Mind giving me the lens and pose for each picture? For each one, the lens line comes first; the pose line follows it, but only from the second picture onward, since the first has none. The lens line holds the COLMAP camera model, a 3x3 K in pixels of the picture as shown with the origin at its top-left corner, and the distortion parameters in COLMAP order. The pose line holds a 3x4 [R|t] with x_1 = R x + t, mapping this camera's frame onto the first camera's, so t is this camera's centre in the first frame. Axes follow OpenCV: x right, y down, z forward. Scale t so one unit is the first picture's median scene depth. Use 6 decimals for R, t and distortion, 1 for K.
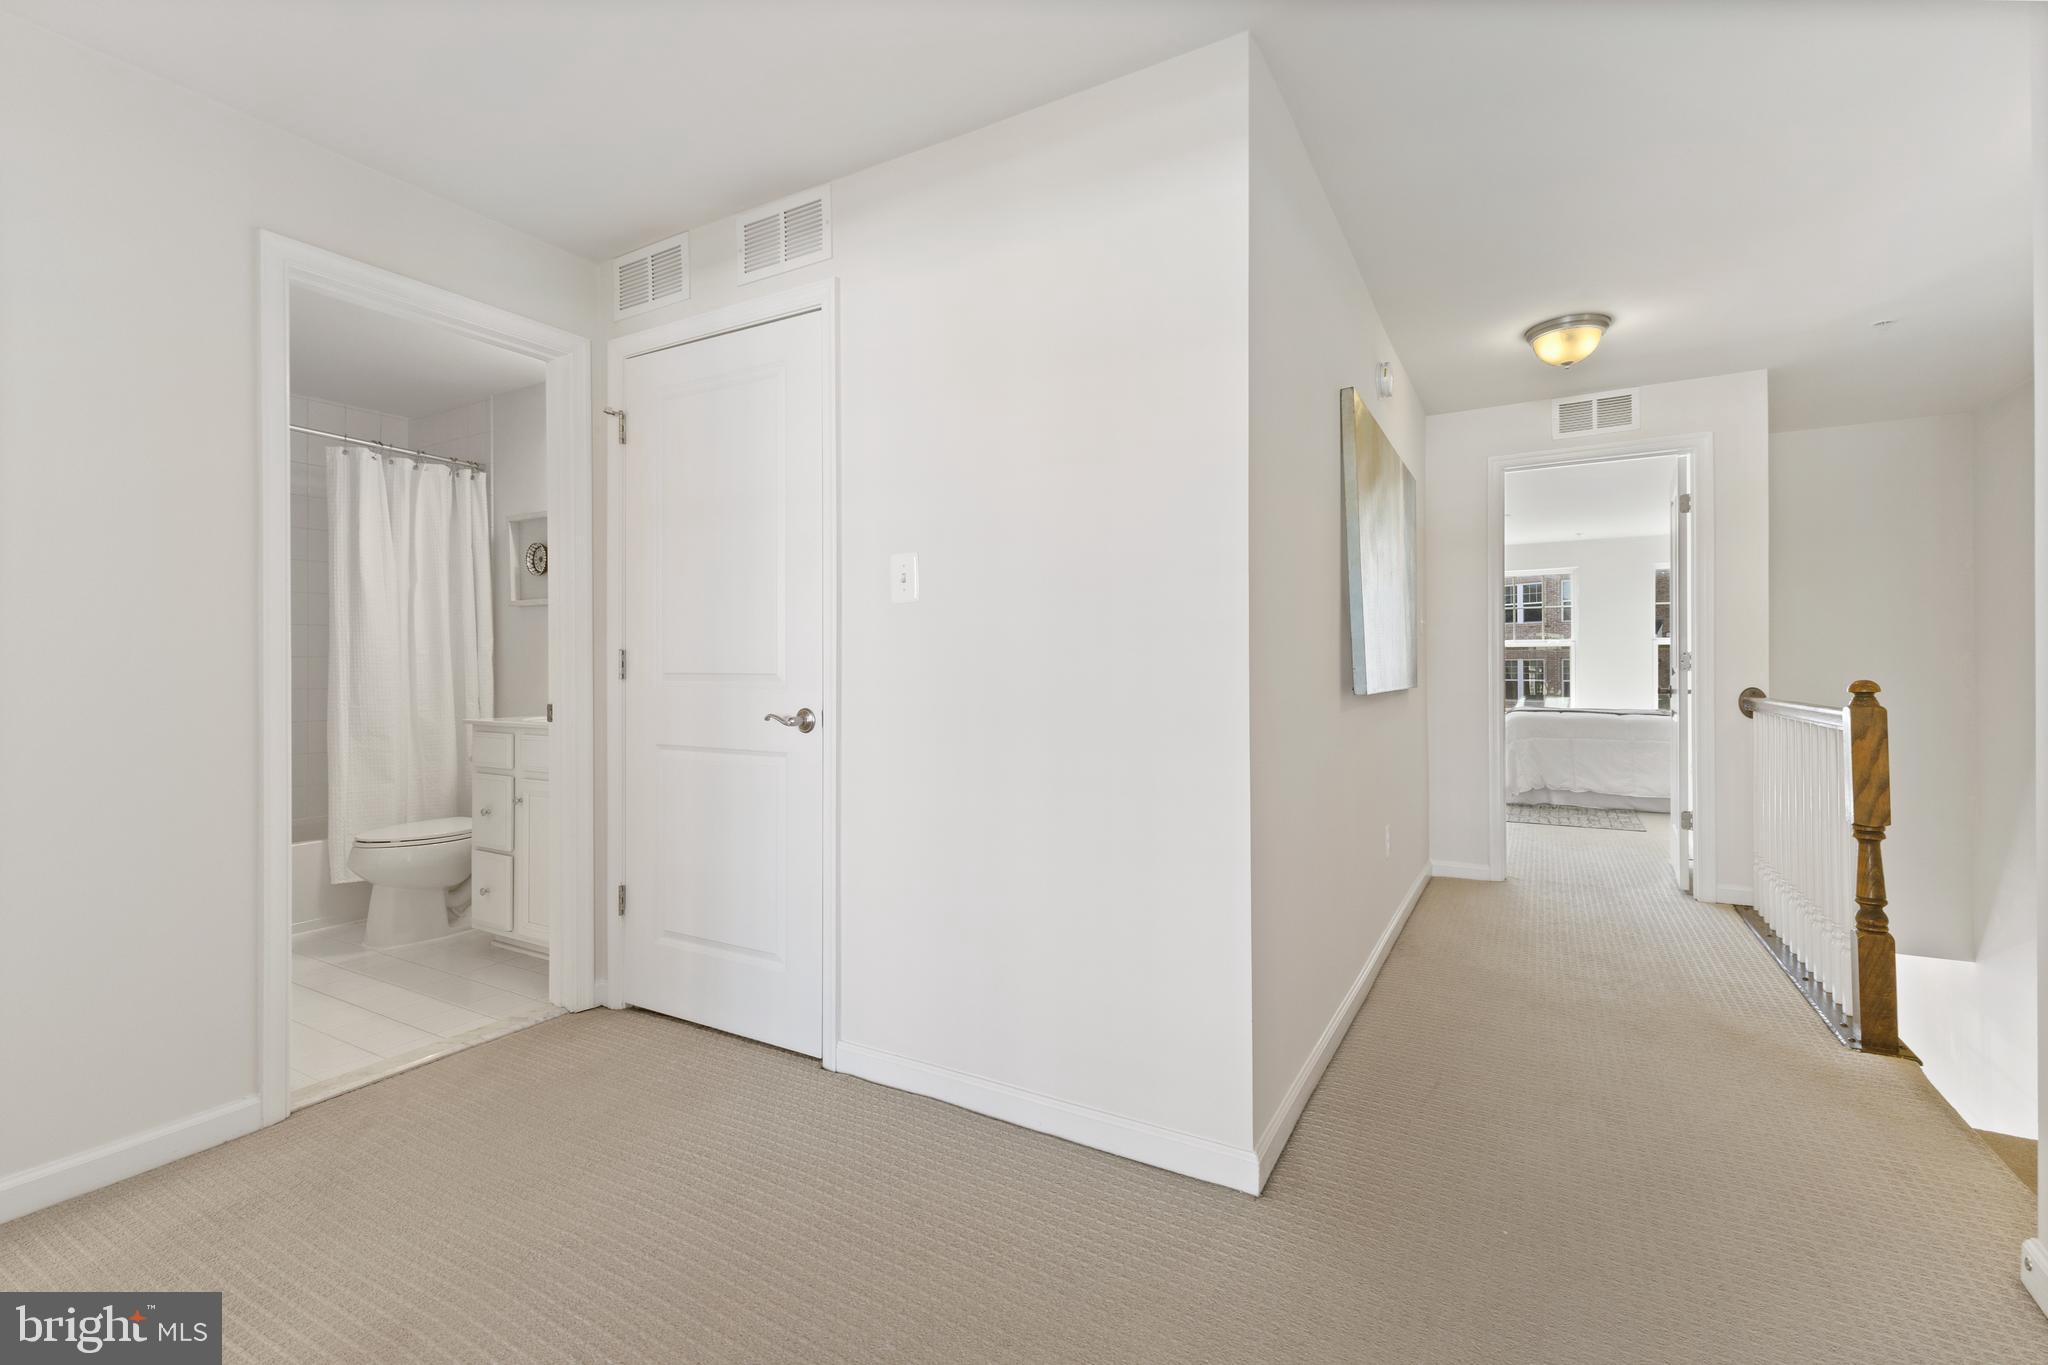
lens RADIAL K [[889.7, 0, 1023.9], [0, 889.7, 661.4], [0, 0, 1]] dist [0.013541, -0.003662]
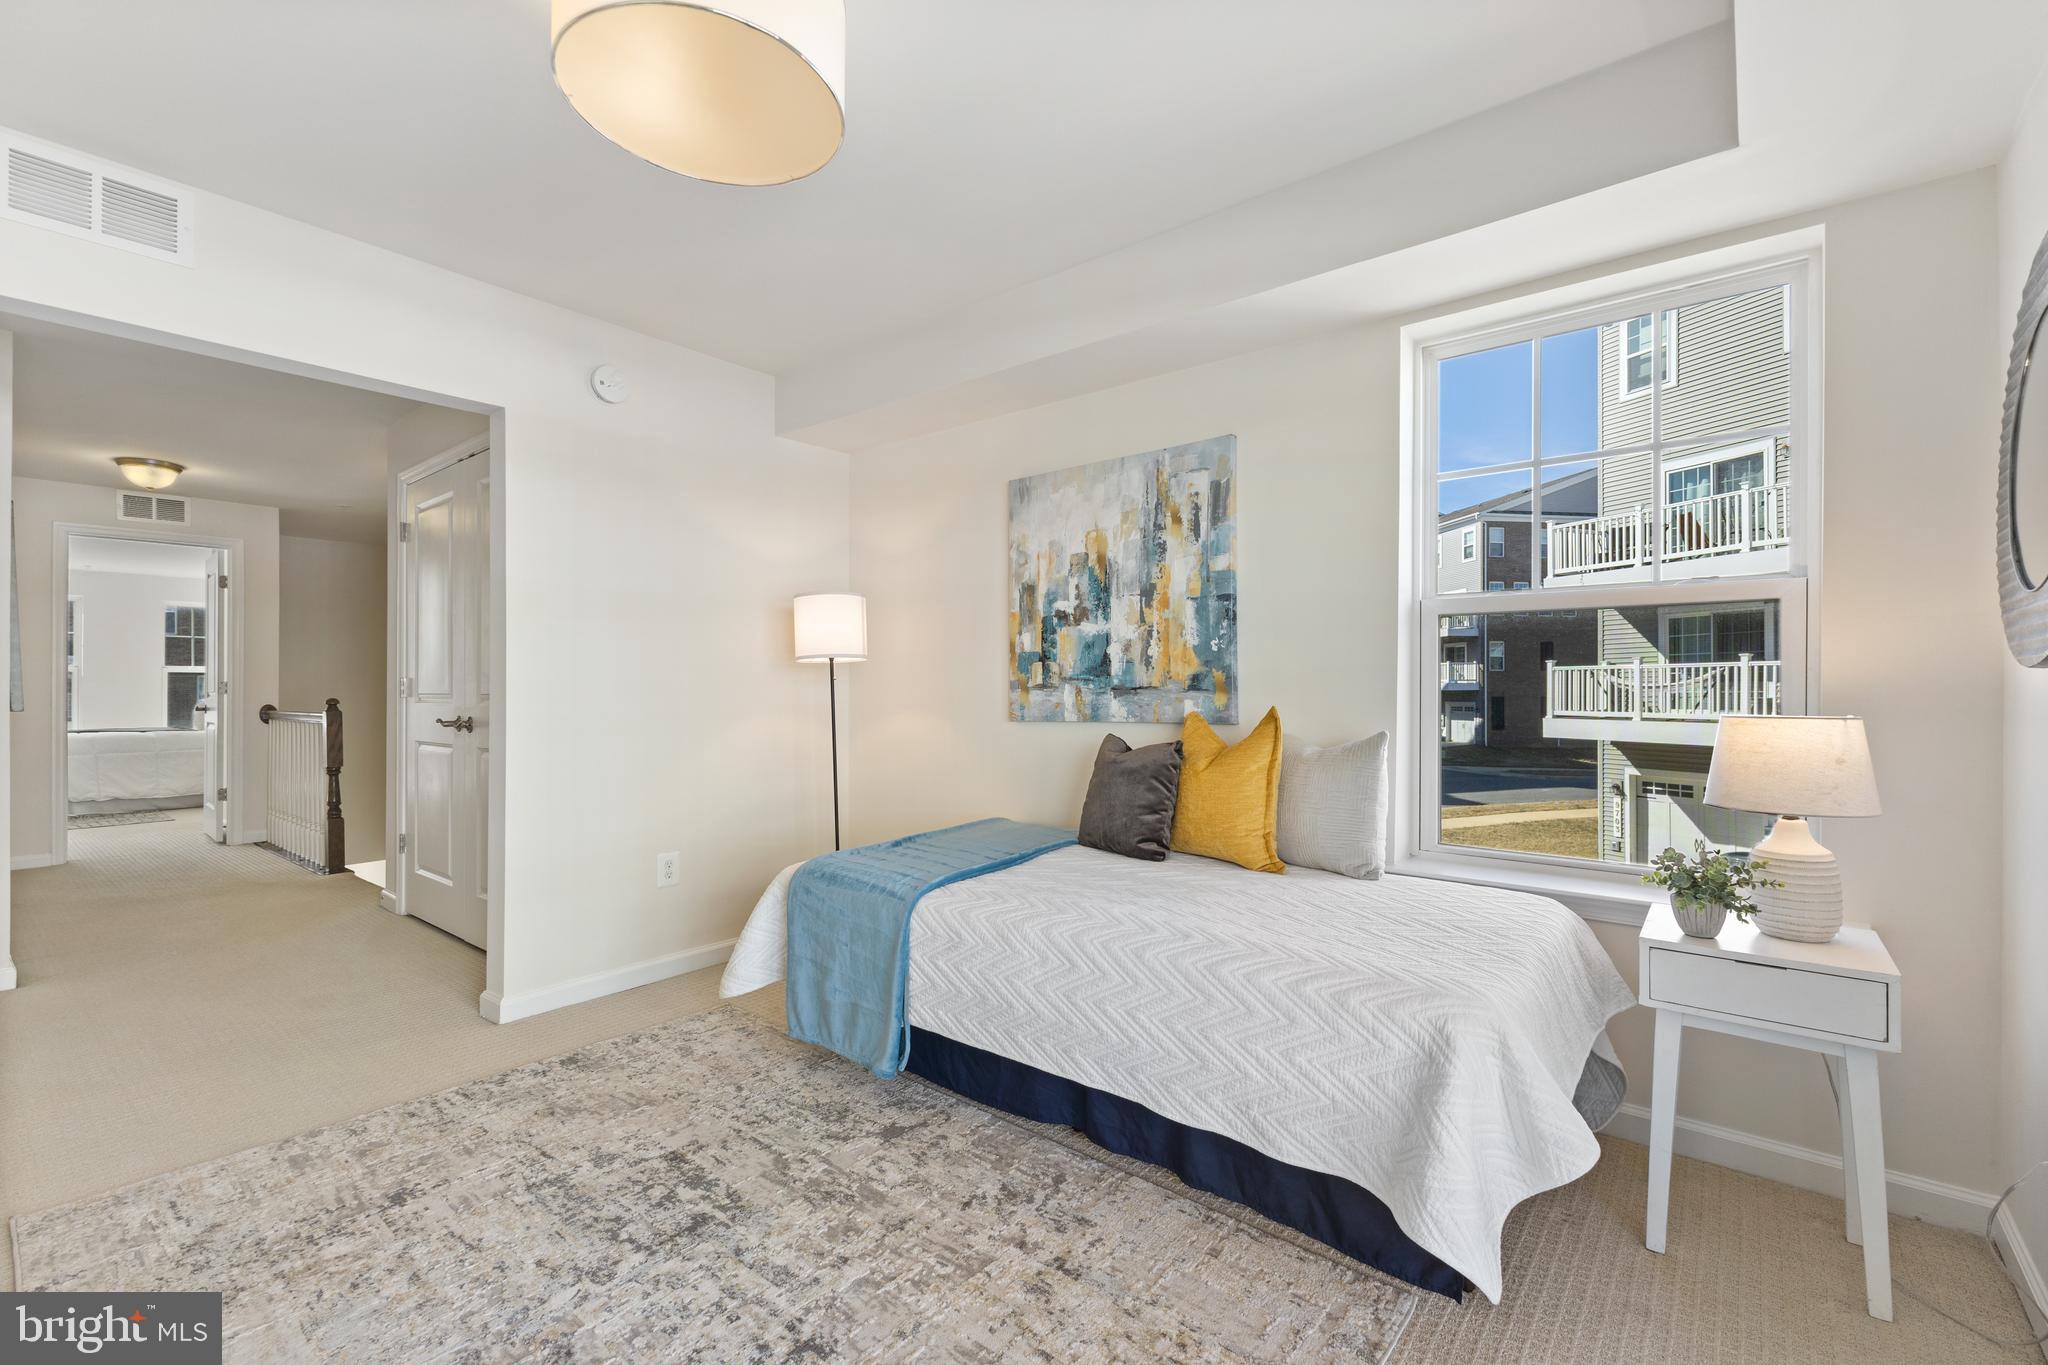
lens RADIAL K [[889.7, 0, 1027.2], [0, 889.7, 687.0], [0, 0, 1]] dist [0.013541, -0.003662]
pose [[0.161068, 0.003514, 0.986937, -0.801772], [-0.007127, 0.999972, -0.002397, -0.012036], [-0.986918, -0.006648, 0.161089, -0.866908]]
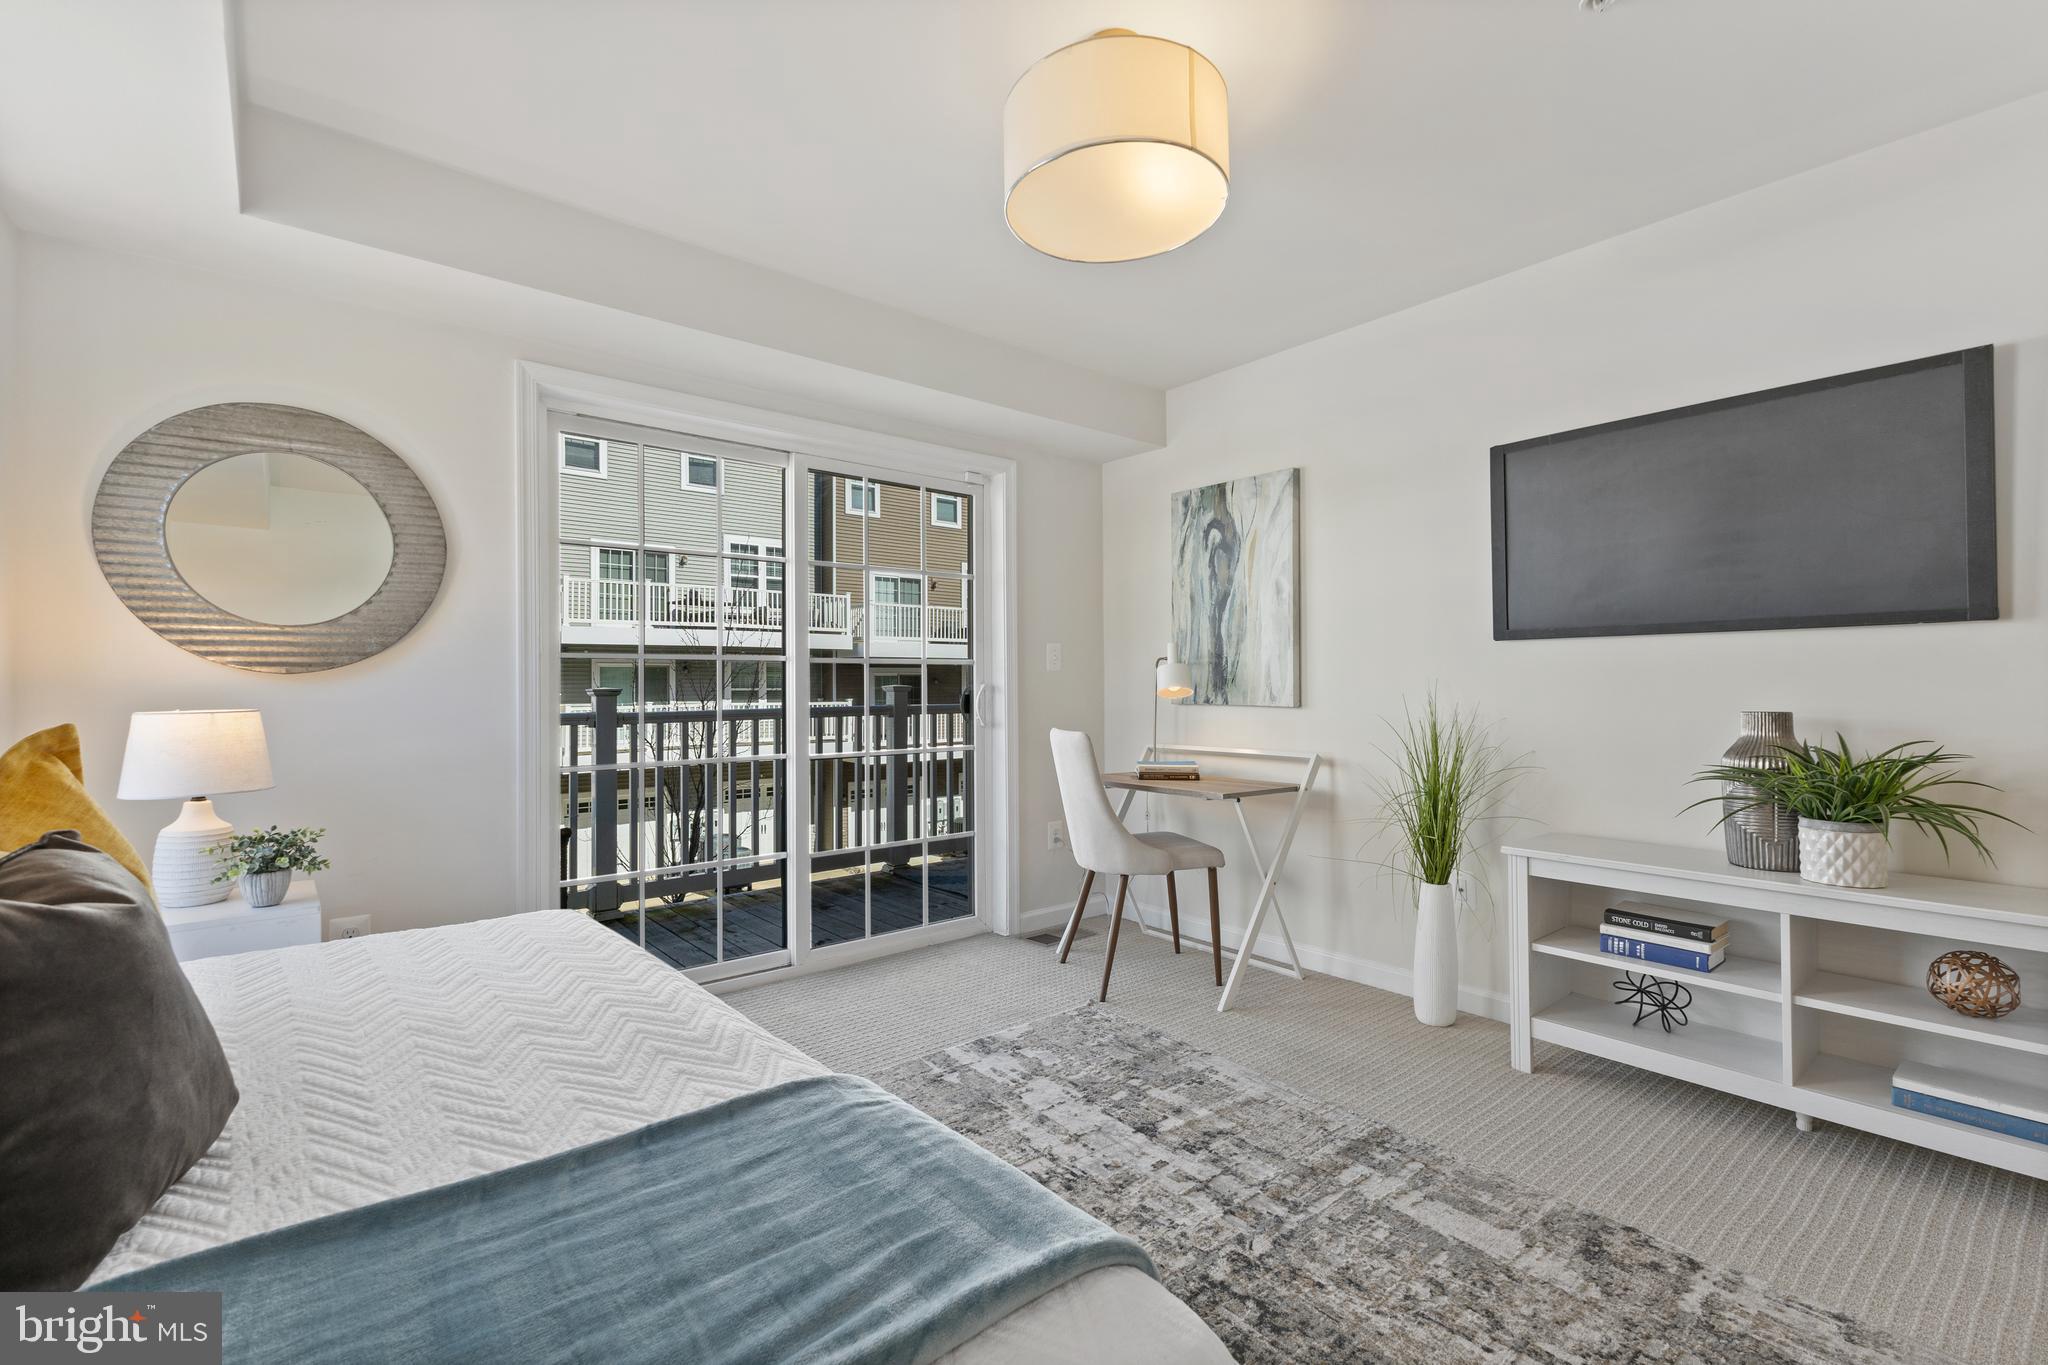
lens RADIAL K [[889.7, 0, 1028.4], [0, 889.7, 693.2], [0, 0, 1]] dist [0.013541, -0.003662]
pose [[-0.343094, 0.008850, -0.939259, 0.385690], [0.011005, 0.999925, 0.005402, -0.007485], [0.939237, -0.008483, -0.343166, -0.405976]]
